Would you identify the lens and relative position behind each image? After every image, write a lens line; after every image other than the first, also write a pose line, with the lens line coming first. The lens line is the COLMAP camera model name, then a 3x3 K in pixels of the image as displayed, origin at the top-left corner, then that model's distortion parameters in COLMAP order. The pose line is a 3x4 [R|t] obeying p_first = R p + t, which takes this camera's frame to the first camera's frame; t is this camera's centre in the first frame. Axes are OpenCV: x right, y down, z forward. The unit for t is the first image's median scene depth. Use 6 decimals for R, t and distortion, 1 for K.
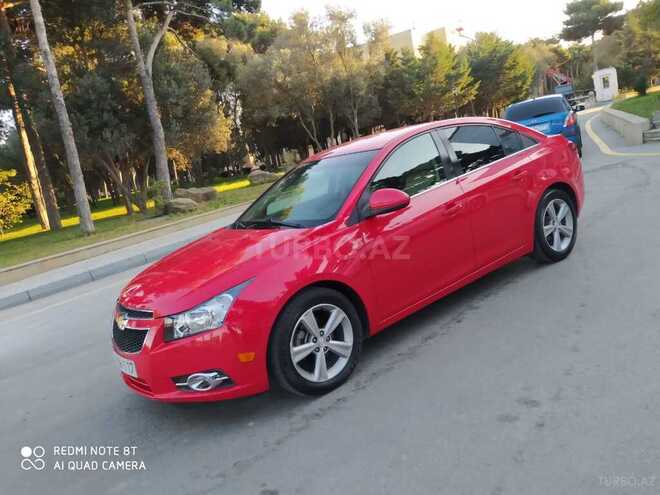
lens RADIAL K [[495.6, 0, 330.0], [0, 495.6, 247.5], [0, 0, 1]] dist [0.091875, -0.096415]
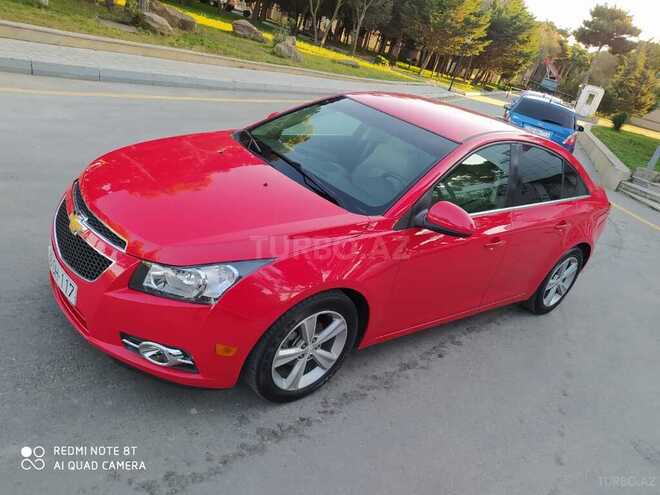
lens RADIAL K [[495.5, 0, 330.0], [0, 495.5, 247.5], [0, 0, 1]] dist [0.008889, 0.002678]
pose [[0.896726, 0.400281, 0.188835, -0.043350], [-0.431124, 0.886480, 0.168183, -0.023181], [-0.100078, -0.232225, 0.967500, 0.050909]]
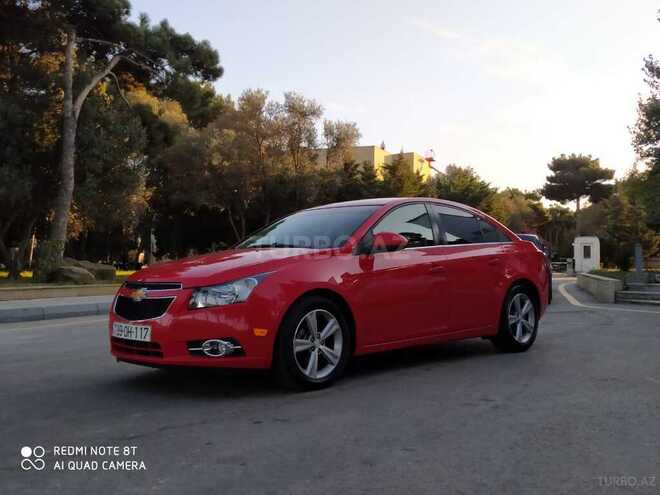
lens RADIAL K [[644.2, 0, 330.0], [0, 644.2, 247.5], [0, 0, 1]] dist [0.082399, -0.013106]
pose [[0.972381, 0.205929, 0.109856, -0.040553], [-0.176050, 0.956153, -0.234045, 0.066476], [-0.153236, 0.208241, 0.965999, -0.097914]]
